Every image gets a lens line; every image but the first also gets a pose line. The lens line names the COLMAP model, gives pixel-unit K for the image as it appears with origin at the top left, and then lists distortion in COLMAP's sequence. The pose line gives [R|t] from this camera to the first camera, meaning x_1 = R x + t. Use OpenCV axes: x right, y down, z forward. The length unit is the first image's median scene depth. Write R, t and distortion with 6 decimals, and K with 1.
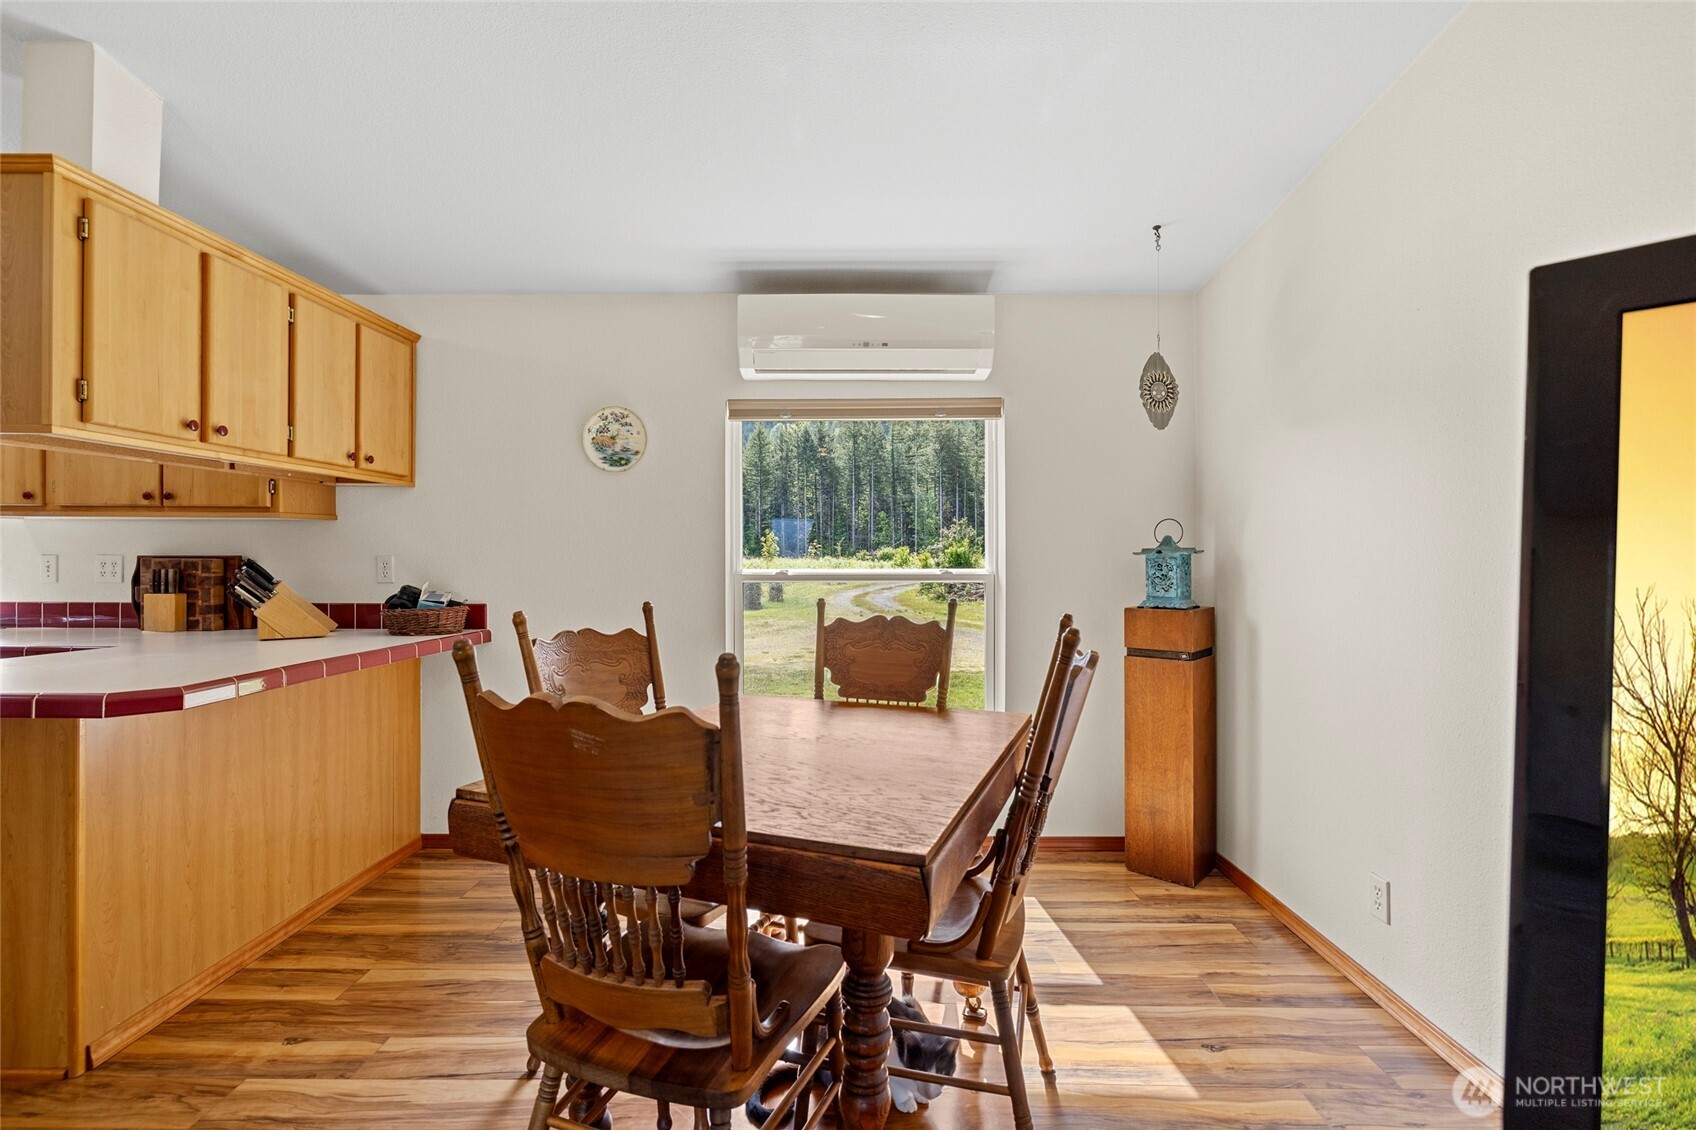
lens RADIAL K [[760.0, 0, 838.9], [0, 760.0, 551.4], [0, 0, 1]] dist [-0.004279, 0.000174]
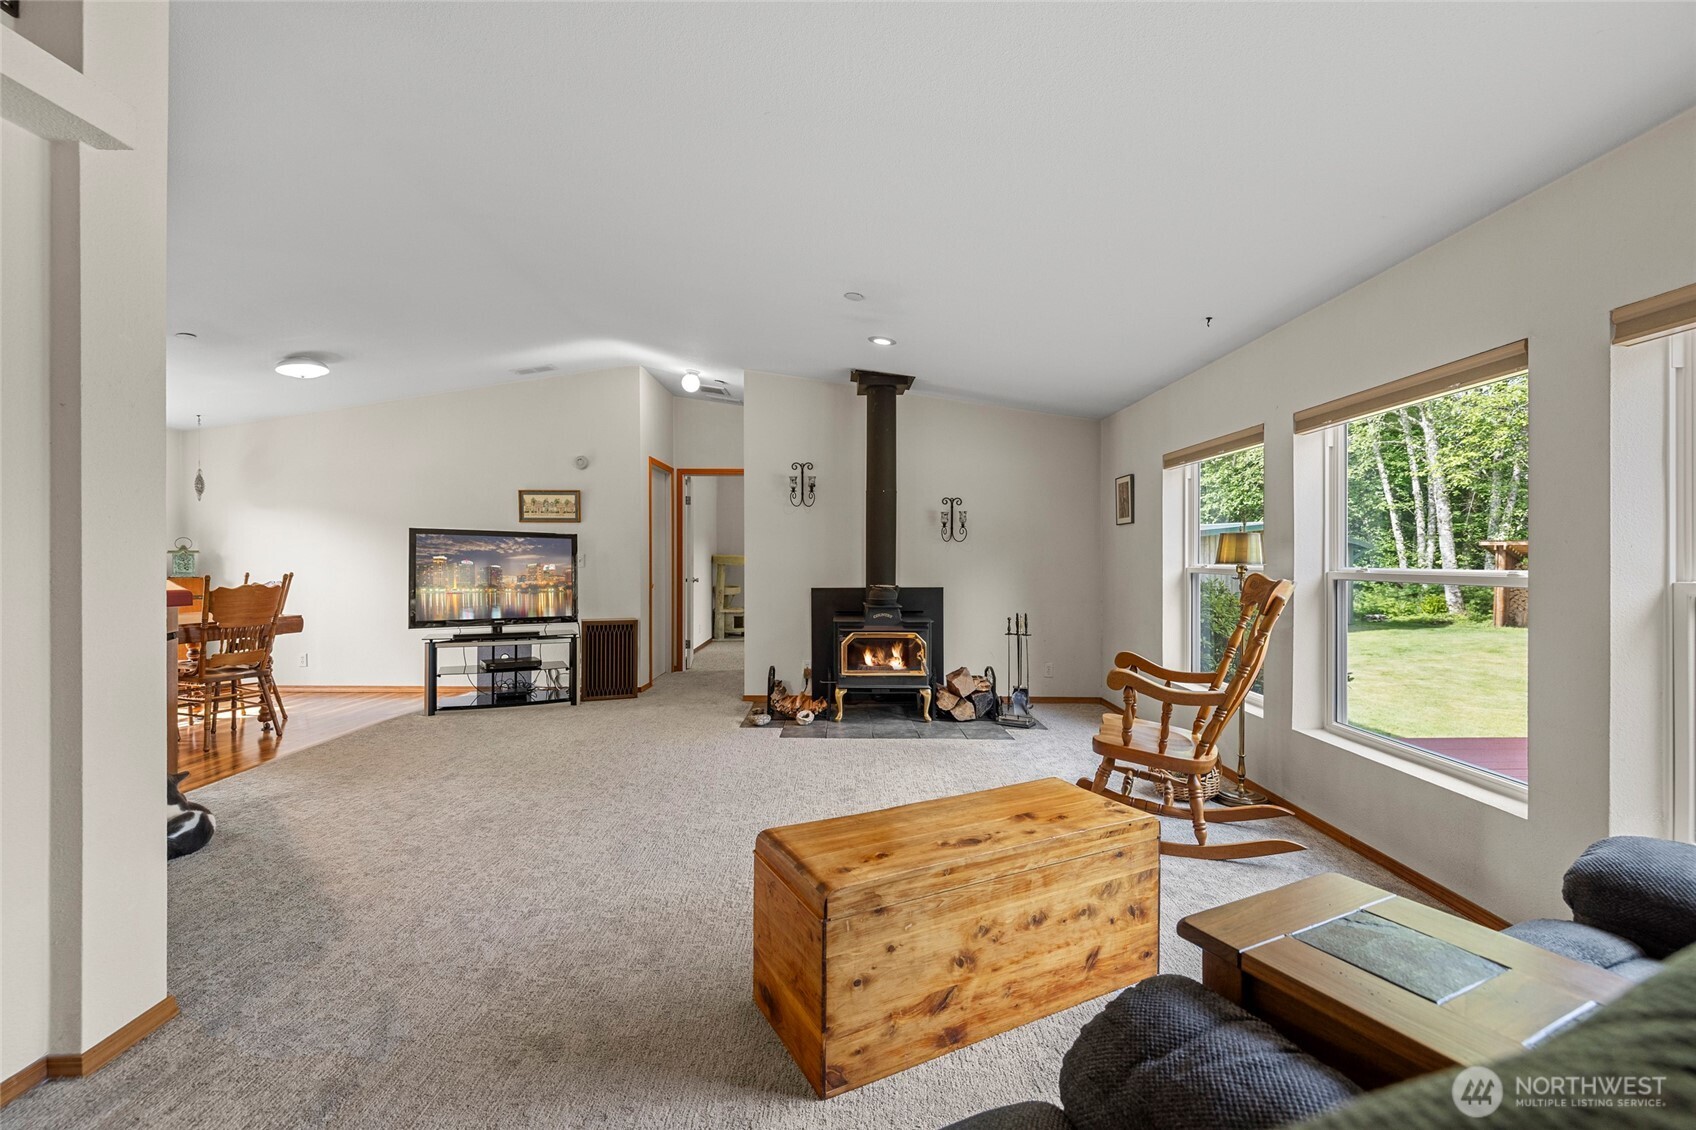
lens RADIAL K [[716.7, 0, 845.8], [0, 716.7, 557.1], [0, 0, 1]] dist [0.000850, -0.000549]
pose [[-0.019083, -0.001458, 0.999817, -1.688730], [-0.012429, 0.999922, 0.001221, -0.012463], [-0.999741, -0.012403, -0.019099, -0.891202]]
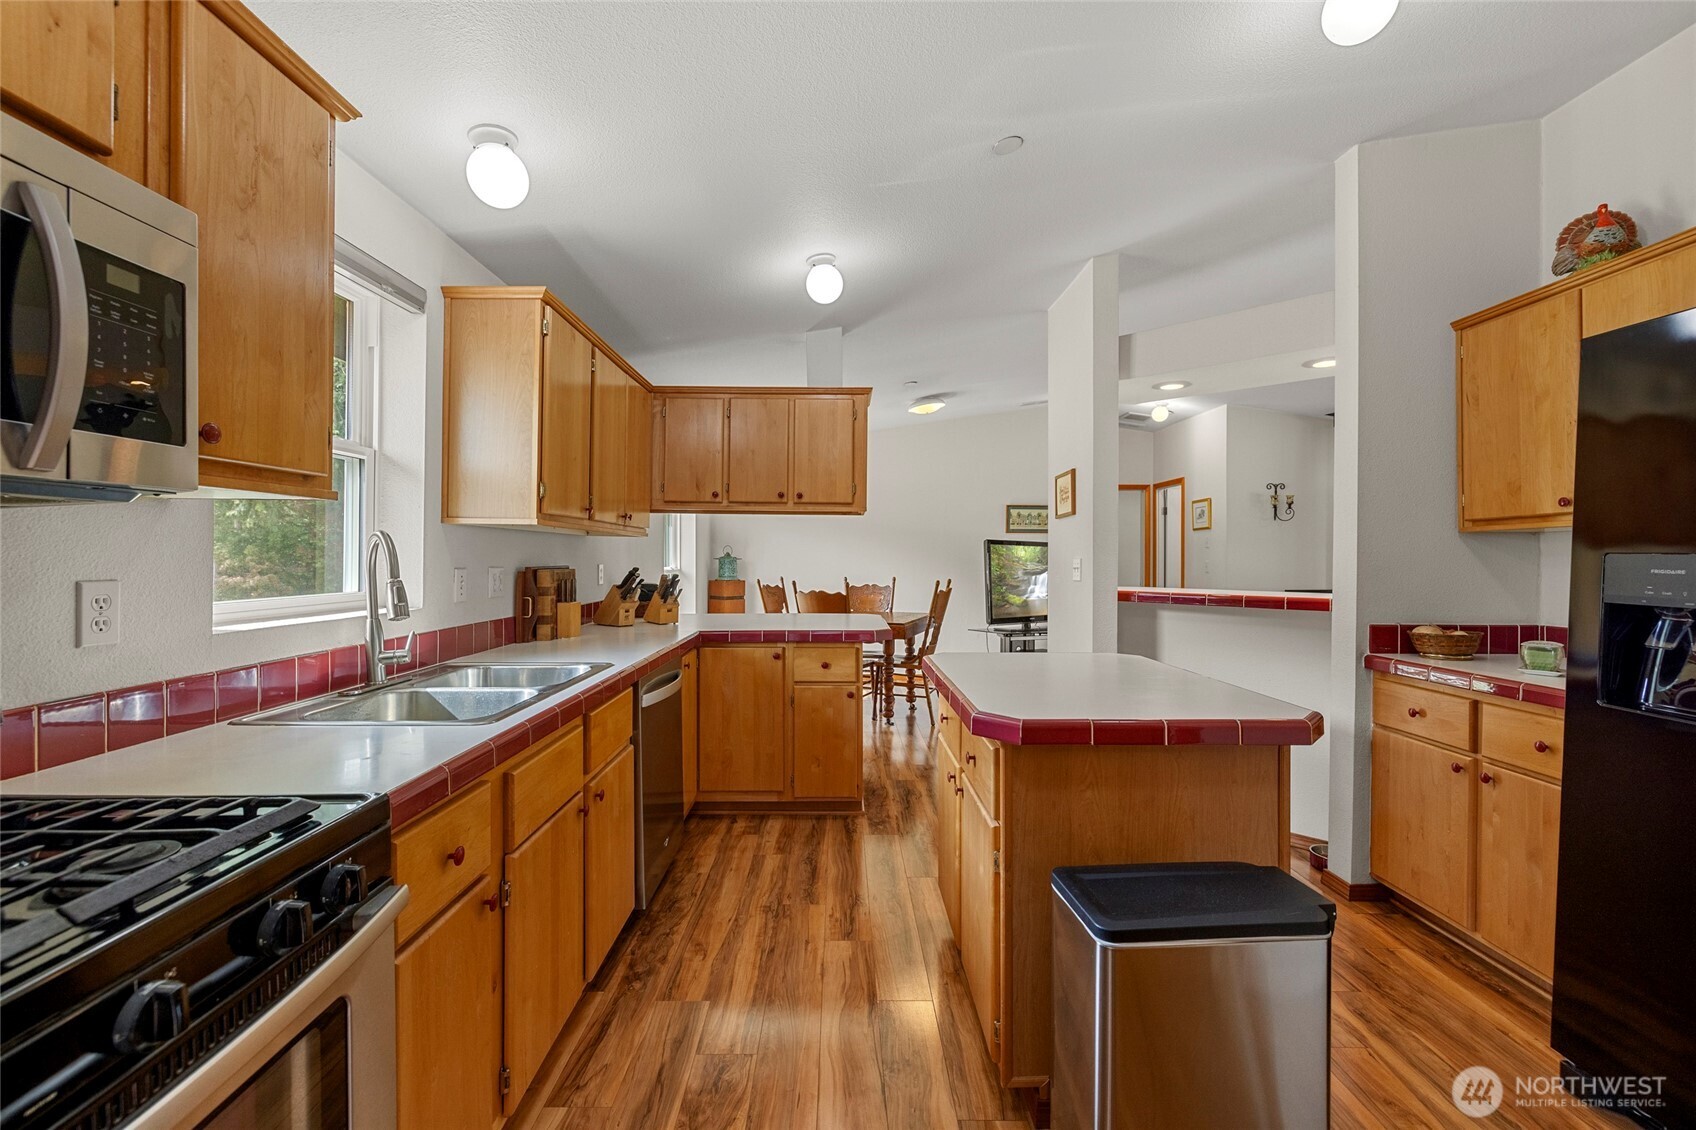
lens RADIAL K [[716.7, 0, 847.2], [0, 716.7, 554.5], [0, 0, 1]] dist [0.000850, -0.000549]
pose [[-0.022871, 0.002067, 0.999736, -1.984184], [-0.013147, 0.999911, -0.002368, -0.014578], [-0.999652, -0.013198, -0.022842, 0.657922]]
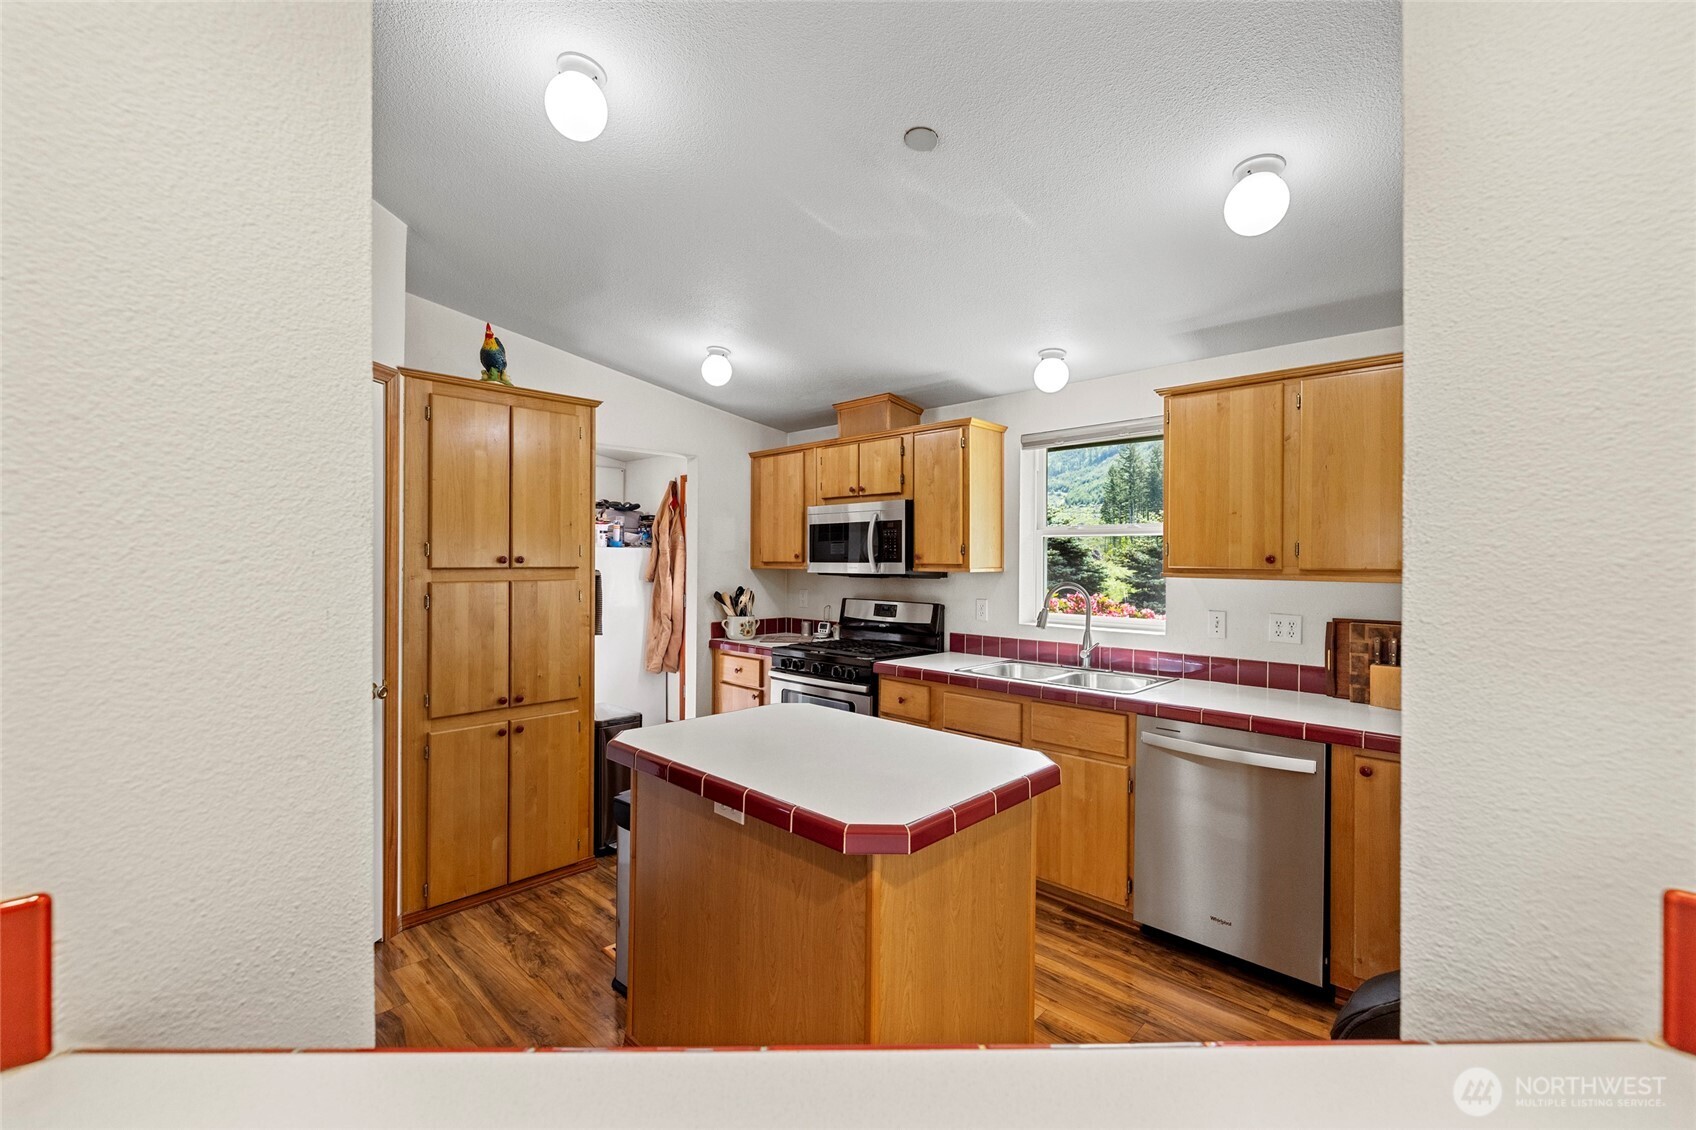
lens RADIAL K [[716.7, 0, 840.3], [0, 716.7, 561.5], [0, 0, 1]] dist [0.000850, -0.000549]
pose [[0.727299, 0.004754, -0.686305, -0.818624], [0.003292, 0.999940, 0.010415, -0.080389], [0.686313, -0.009834, 0.727240, -0.052372]]
